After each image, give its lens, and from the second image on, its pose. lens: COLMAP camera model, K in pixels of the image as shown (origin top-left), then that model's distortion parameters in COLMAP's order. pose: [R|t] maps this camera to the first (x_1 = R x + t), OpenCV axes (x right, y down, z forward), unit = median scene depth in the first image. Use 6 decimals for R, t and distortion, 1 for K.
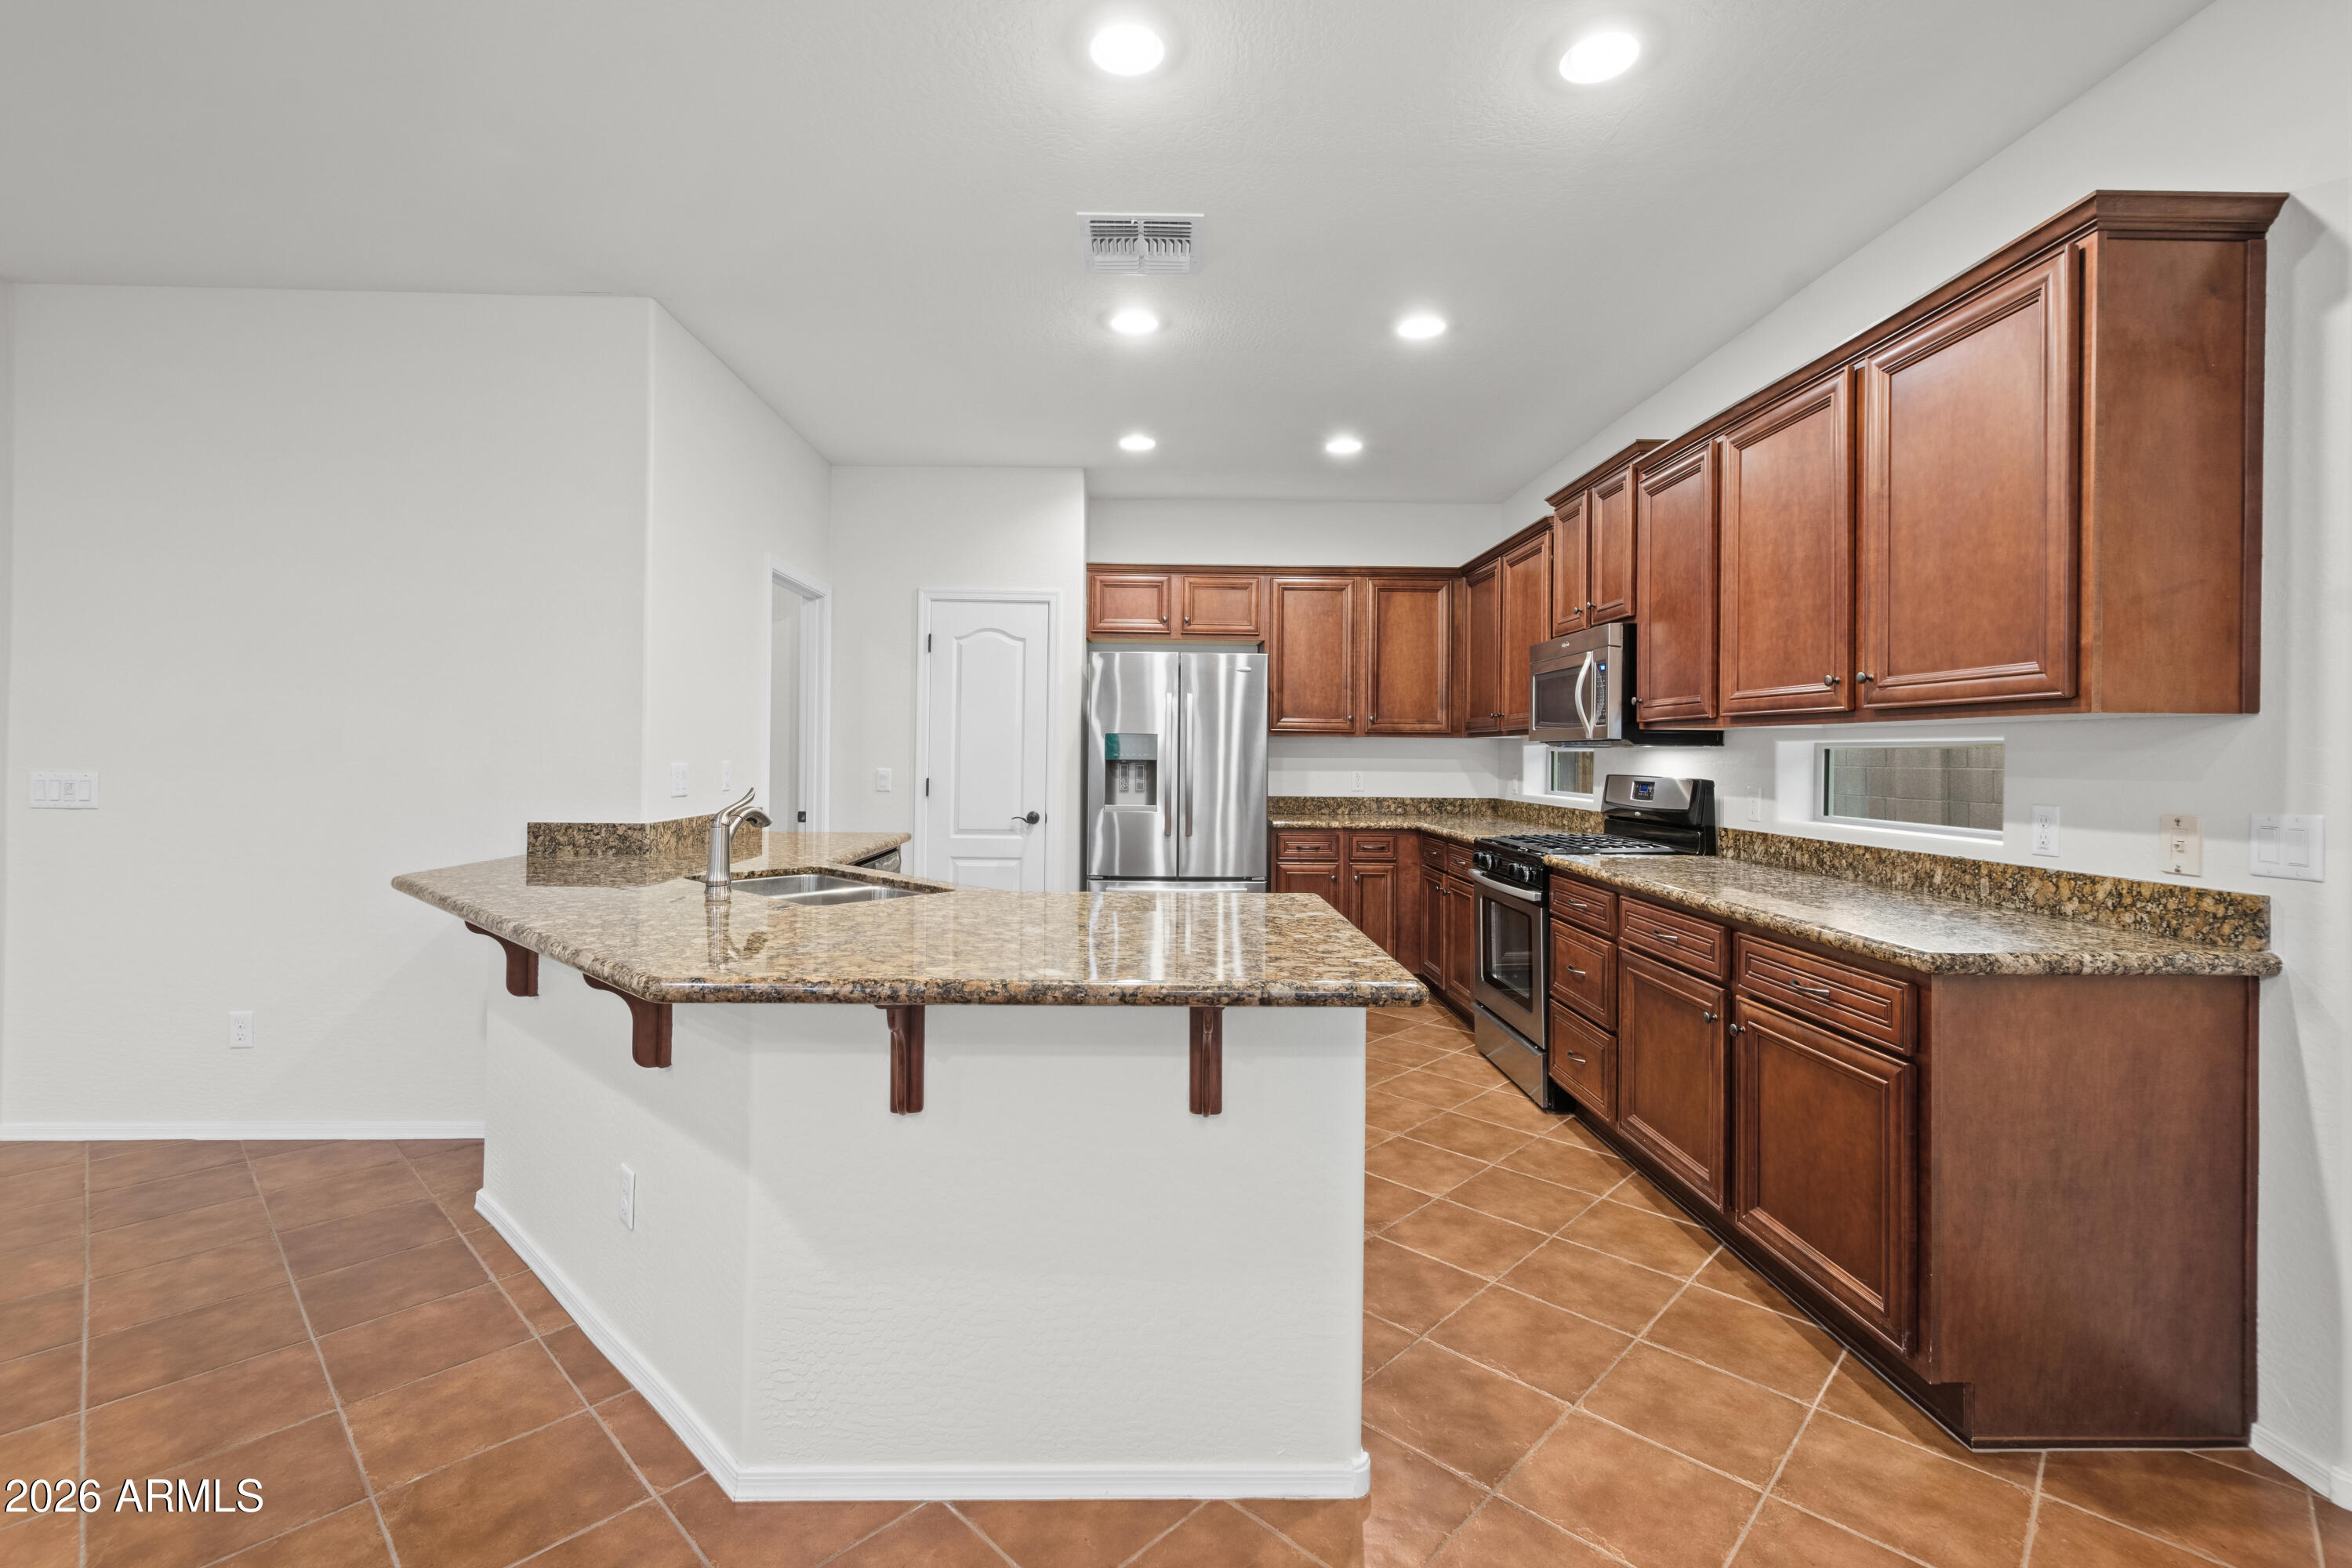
lens RADIAL K [[1028.2, 0, 1164.5], [0, 1028.2, 749.3], [0, 0, 1]] dist [0.005703, -0.000703]
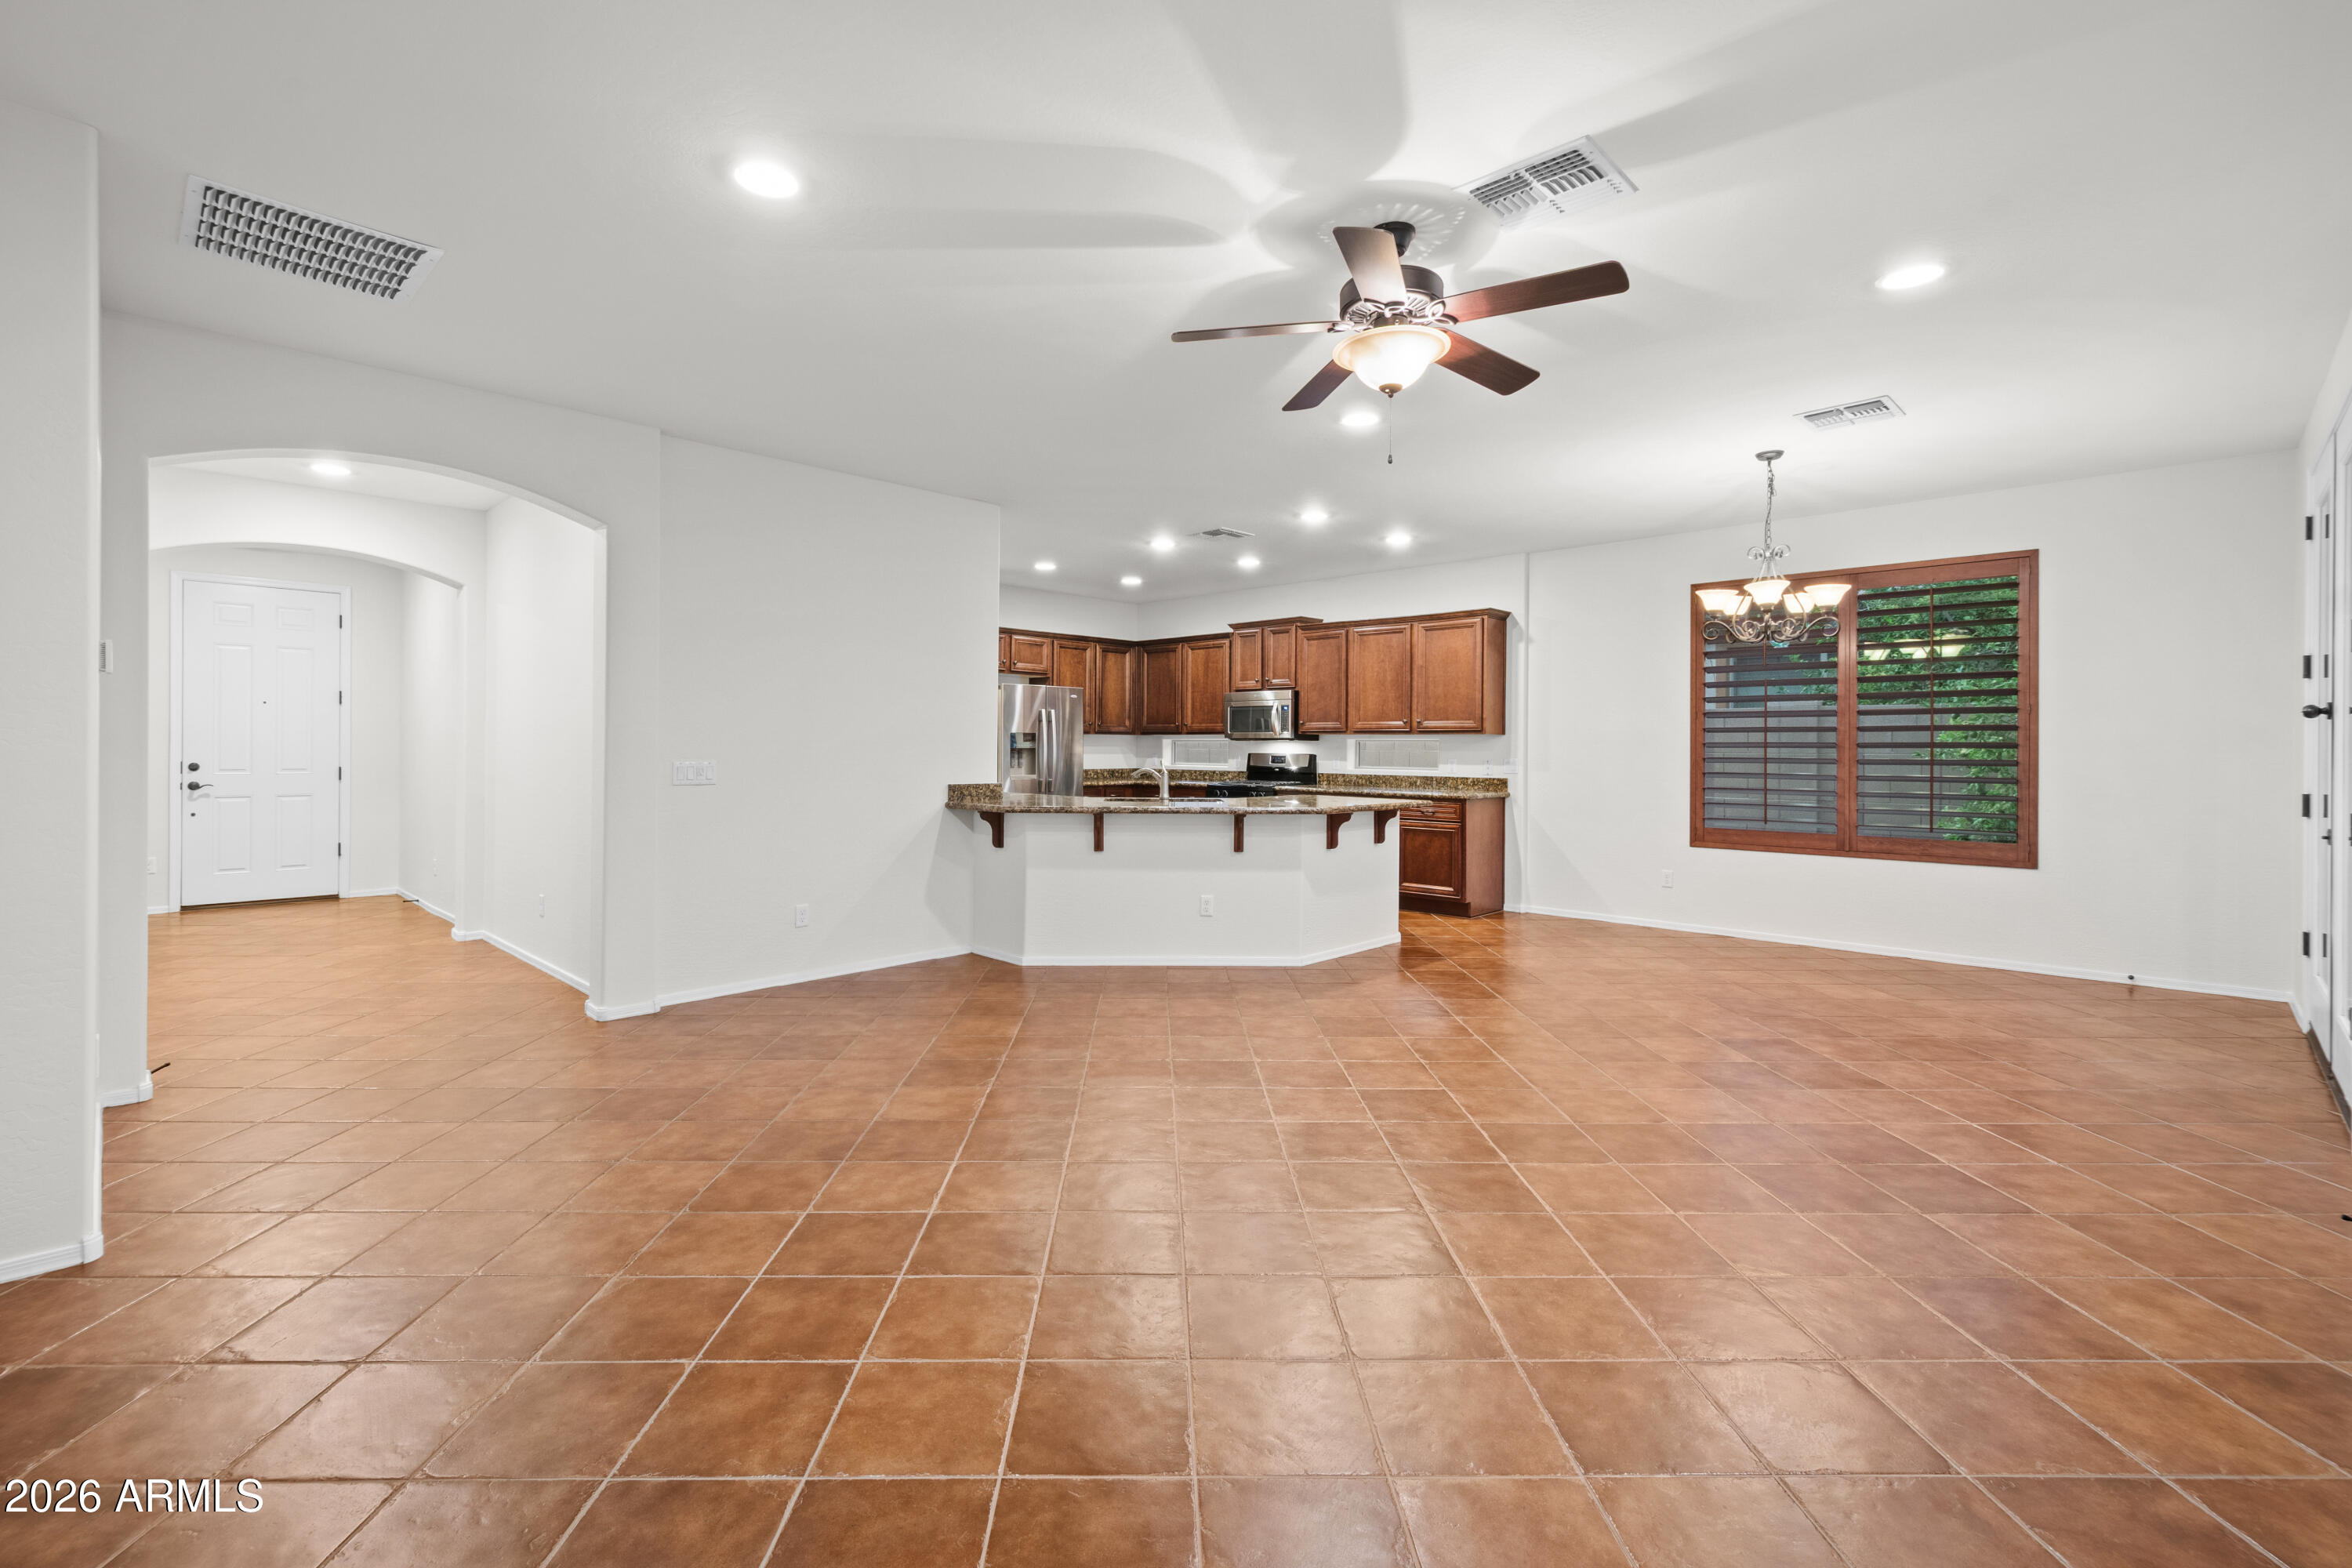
lens RADIAL K [[1028.2, 0, 1164.5], [0, 1028.2, 749.3], [0, 0, 1]] dist [0.005703, -0.000703]
pose [[0.714055, -0.008246, 0.700042, -1.783488], [-0.001006, 0.999918, 0.012804, -0.017320], [-0.700089, -0.009847, 0.713987, -0.631321]]
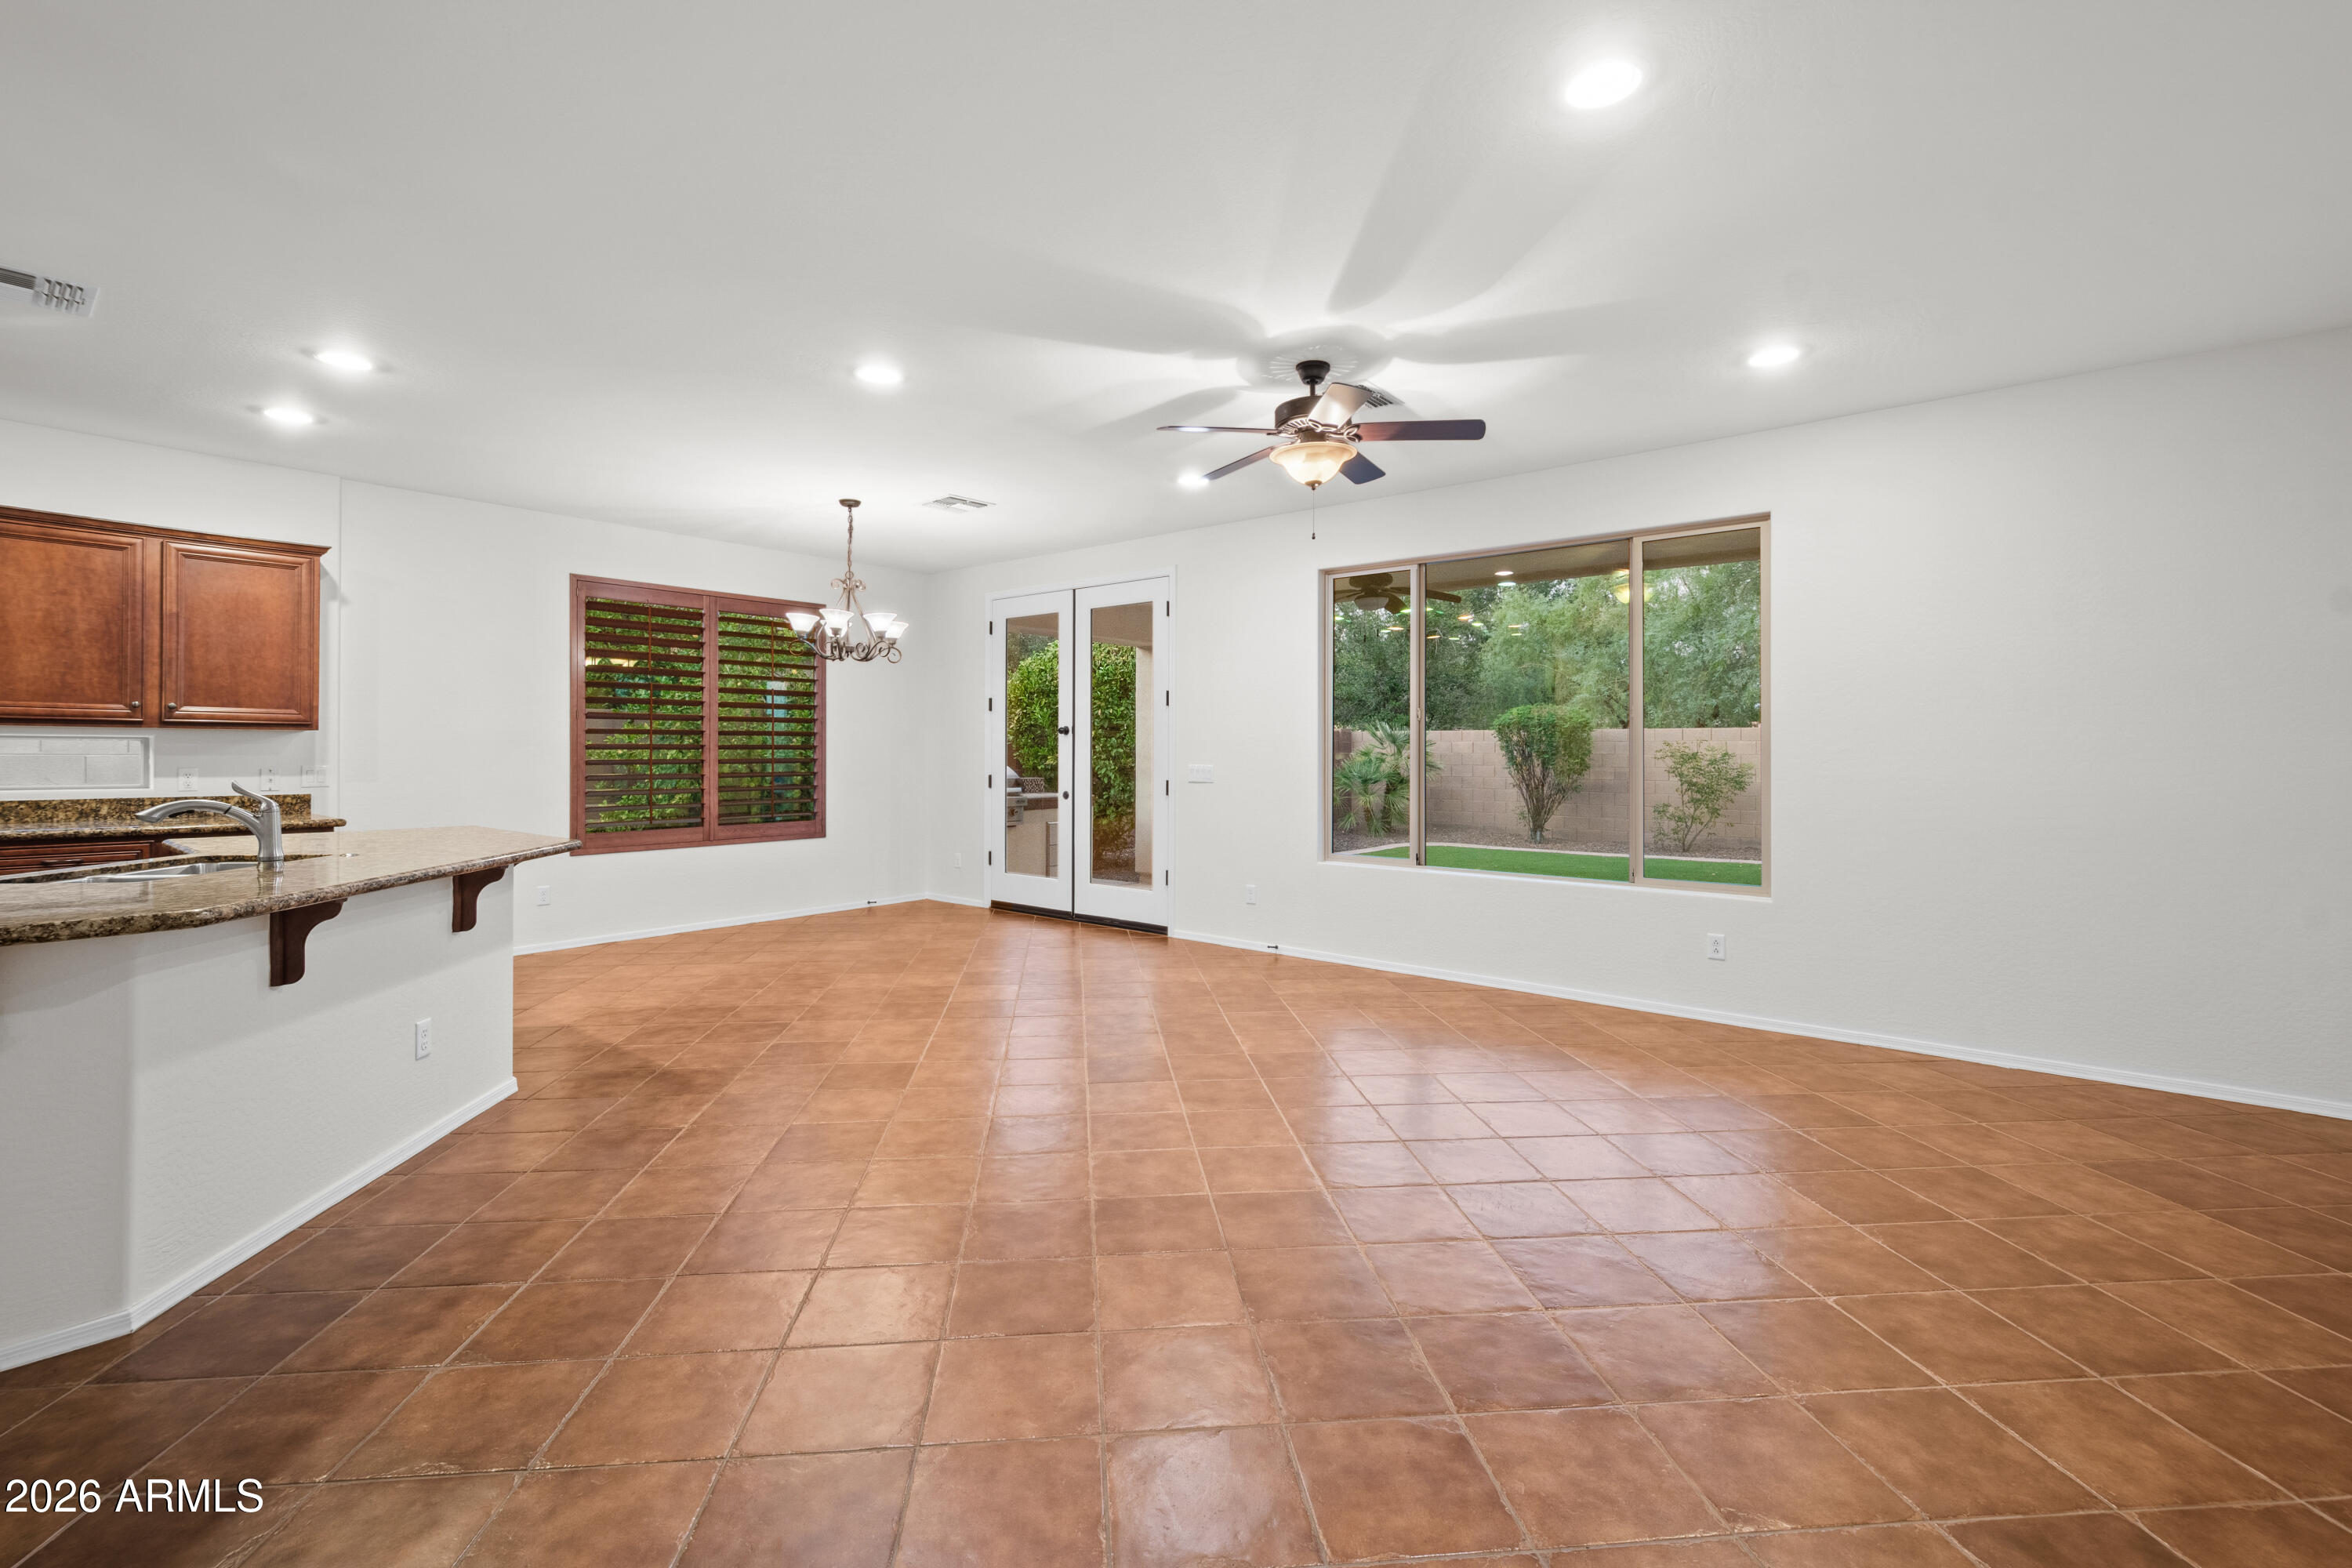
lens RADIAL K [[1028.2, 0, 1164.5], [0, 1028.2, 749.3], [0, 0, 1]] dist [0.005703, -0.000703]
pose [[-0.756006, -0.009406, 0.654497, -1.657746], [-0.012322, 0.999924, 0.000137, -0.008393], [-0.654448, -0.007961, -0.756065, 1.012084]]
